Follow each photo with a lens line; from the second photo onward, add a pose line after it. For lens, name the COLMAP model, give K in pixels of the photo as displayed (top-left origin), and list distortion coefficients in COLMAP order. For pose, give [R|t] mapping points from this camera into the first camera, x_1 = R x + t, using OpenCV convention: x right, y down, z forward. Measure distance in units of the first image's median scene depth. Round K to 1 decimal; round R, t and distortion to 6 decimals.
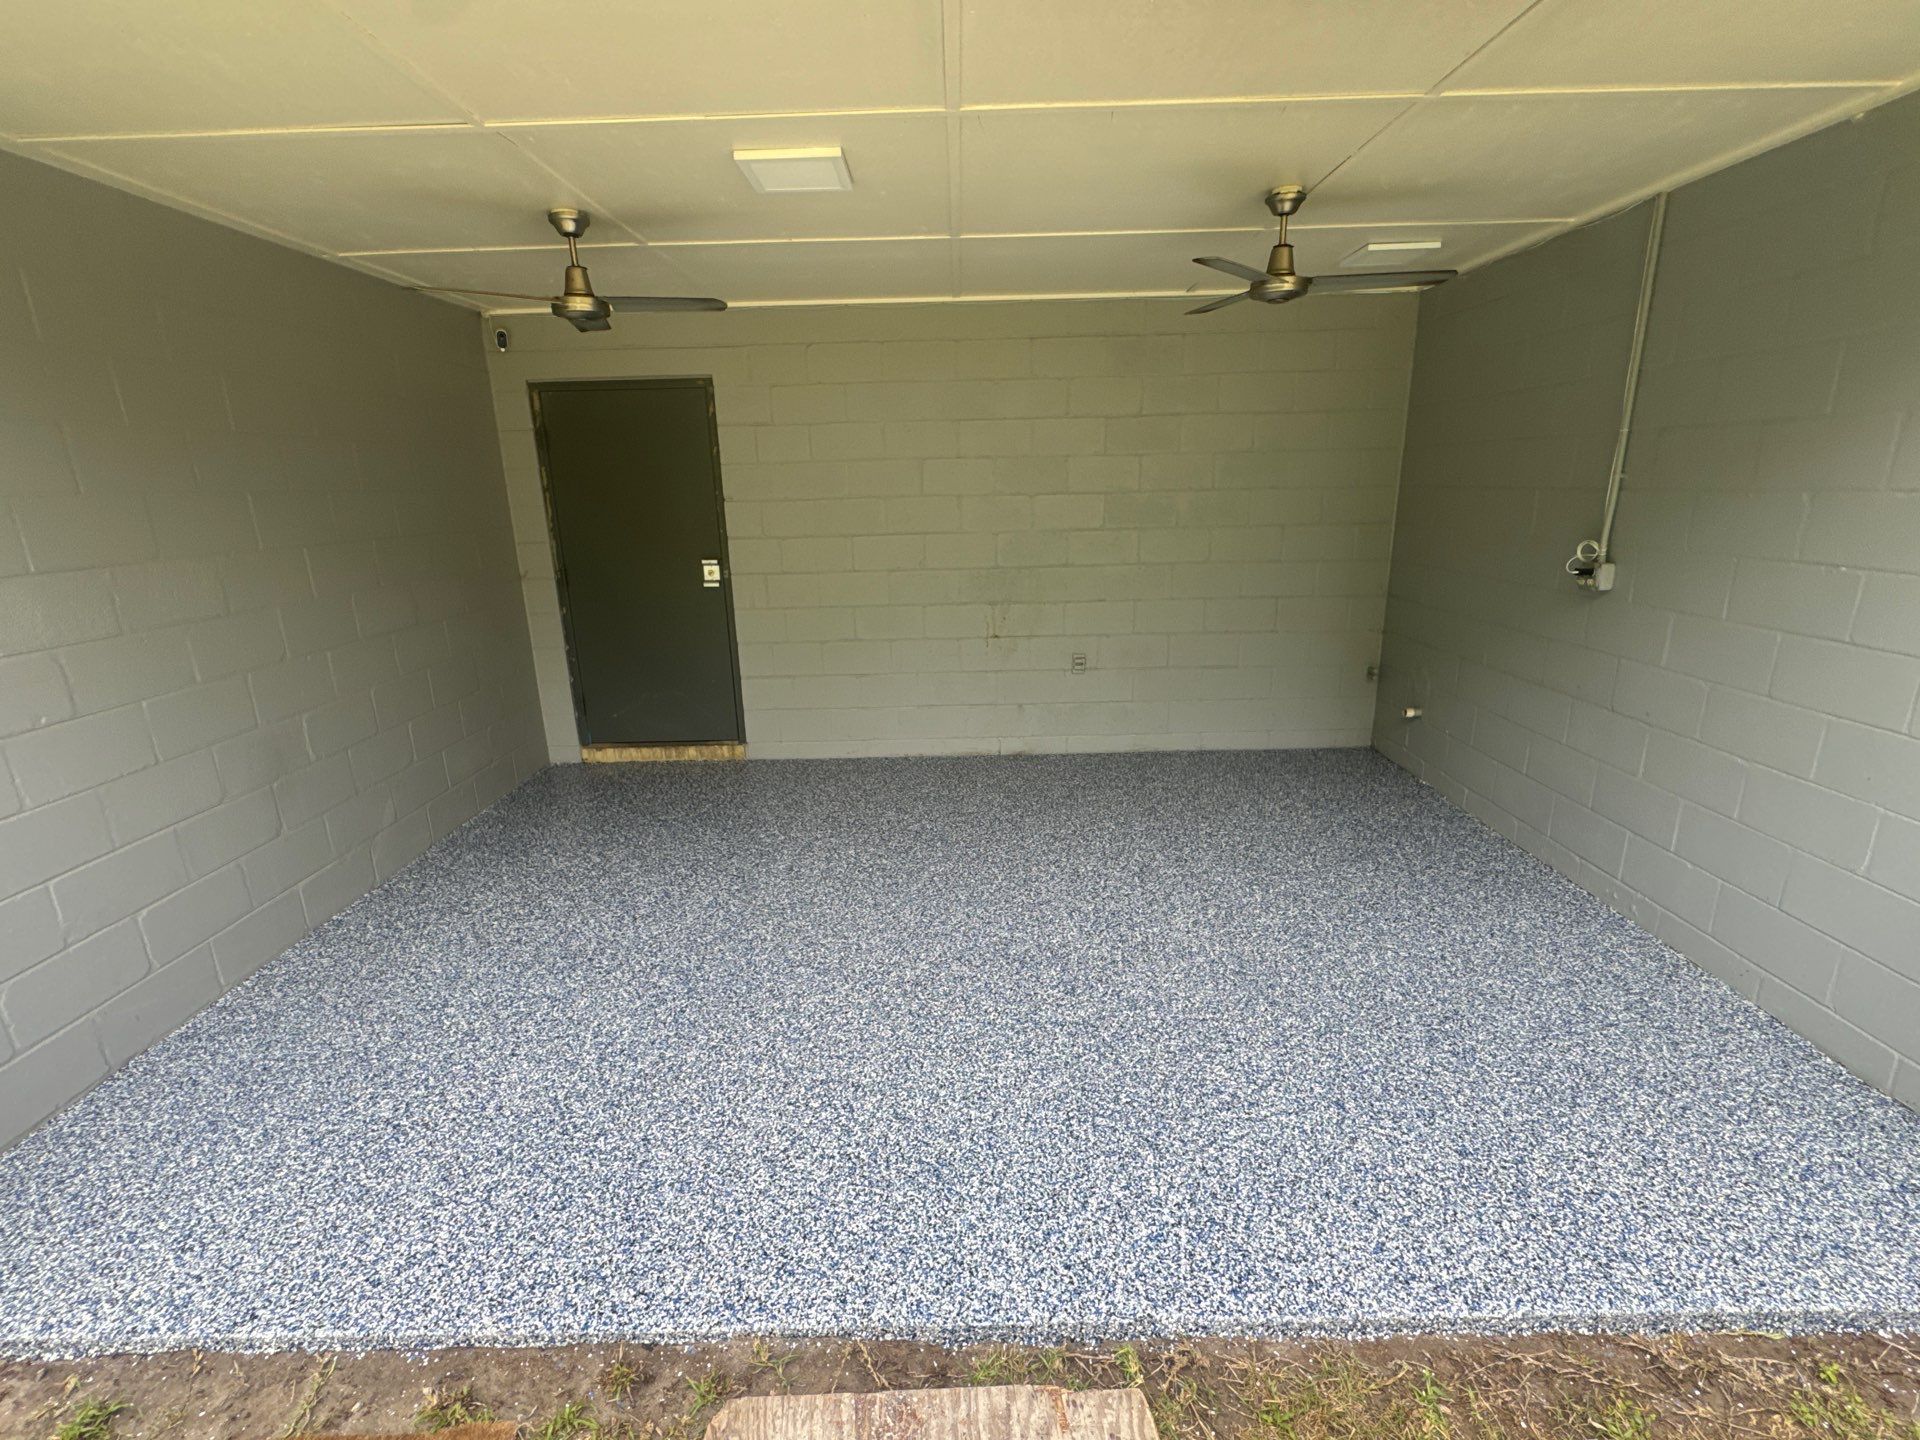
lens RADIAL K [[947.8, 0, 960.0], [0, 947.8, 720.0], [0, 0, 1]] dist [-0.003785, 0.000497]
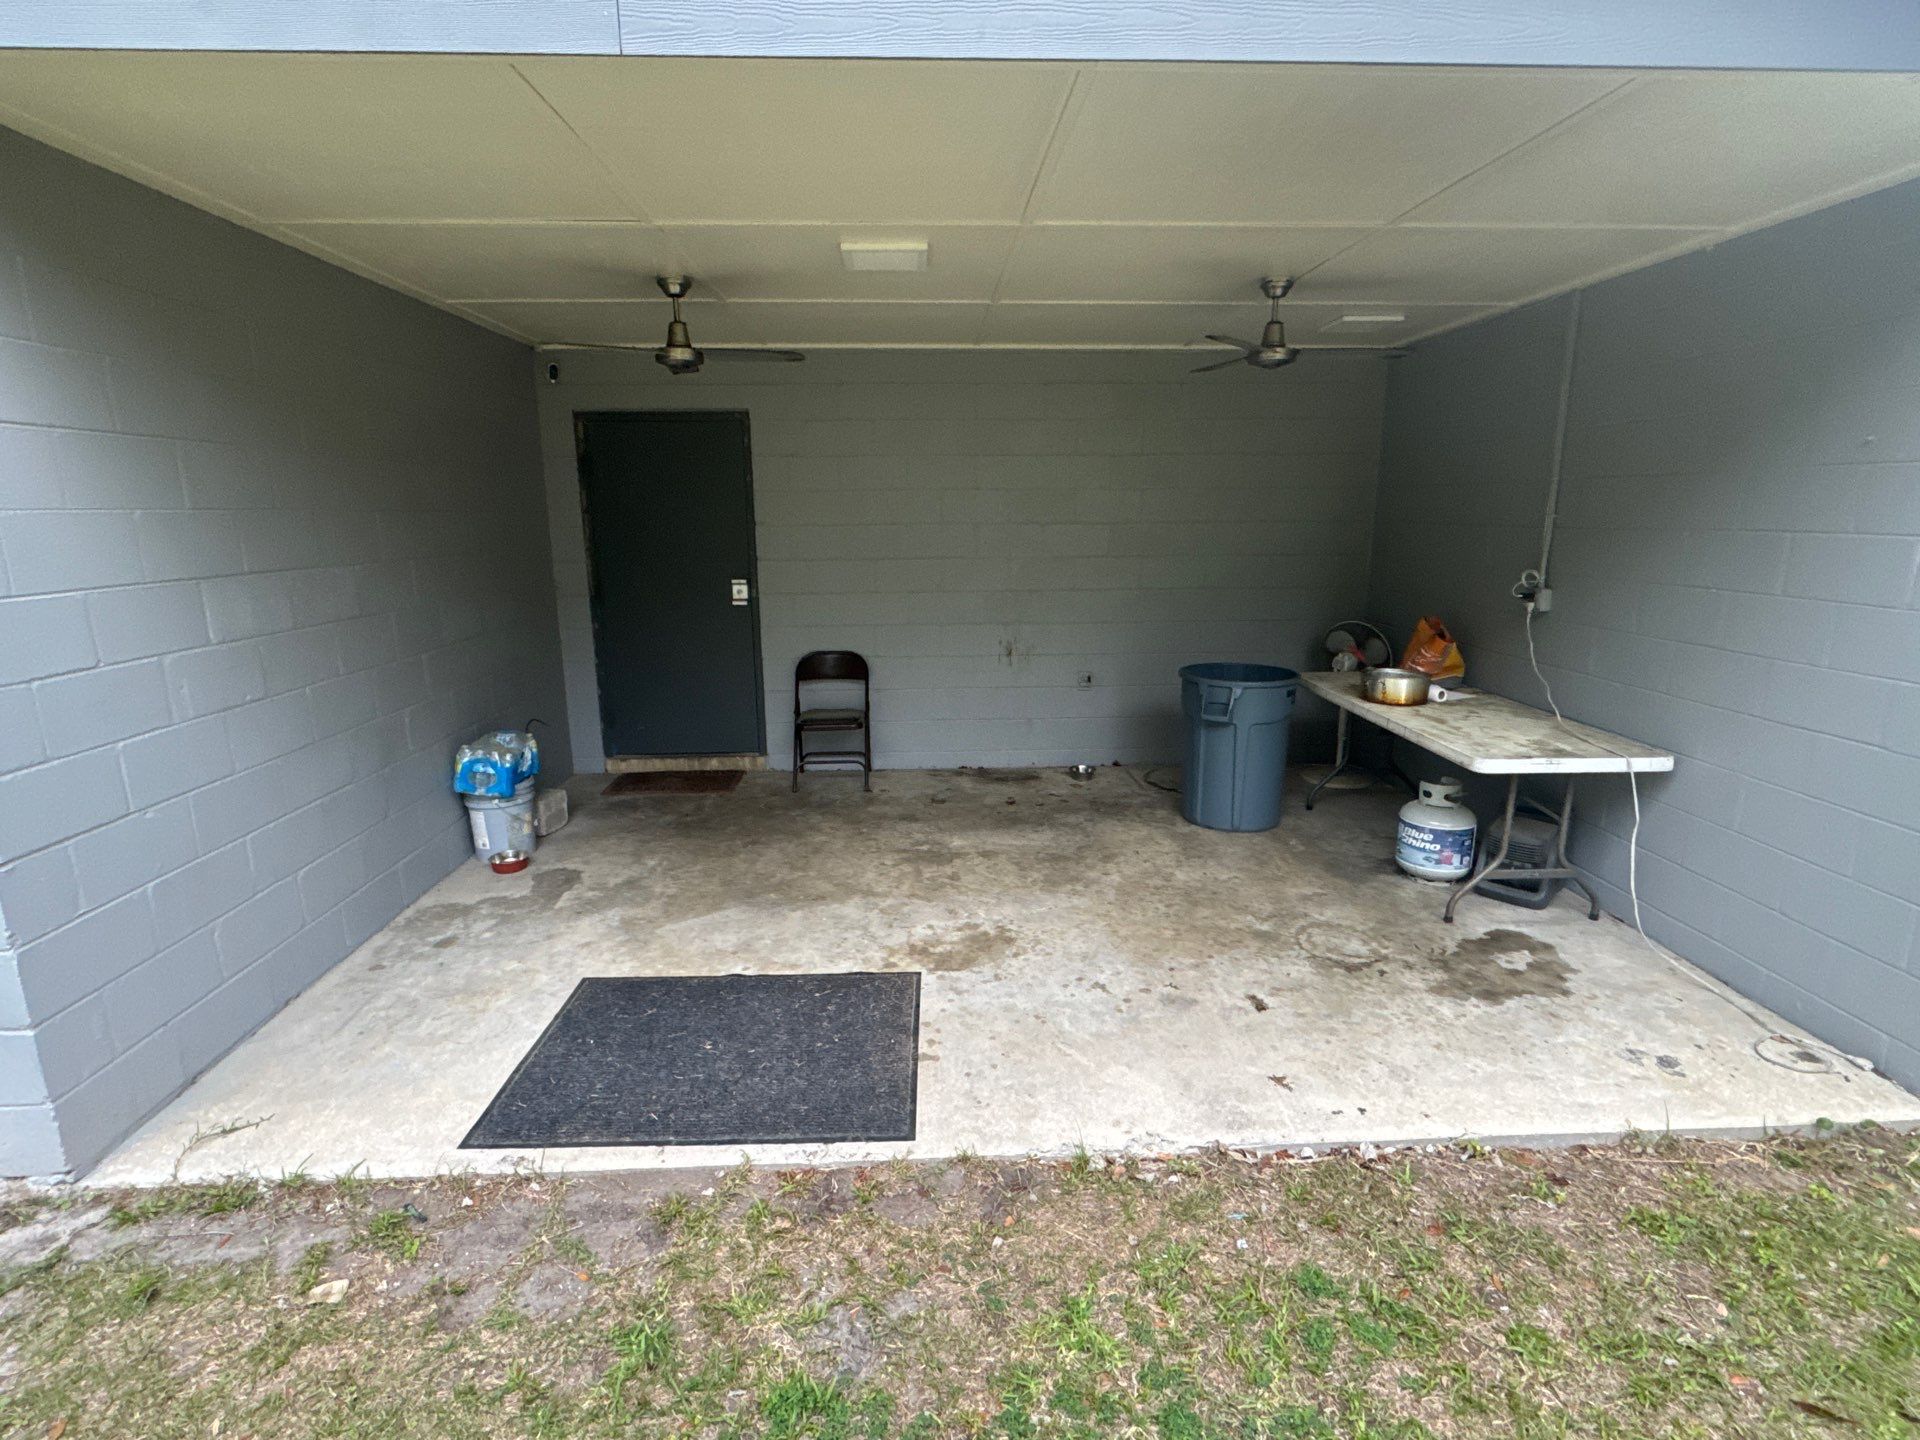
lens RADIAL K [[1059.8, 0, 960.0], [0, 1059.8, 720.0], [0, 0, 1]] dist [-0.002512, 0.000719]
pose [[0.998387, 0.006306, 0.056425, -0.118891], [-0.003400, 0.998670, -0.051437, 0.068242], [-0.056675, 0.051162, 0.997081, -0.266973]]
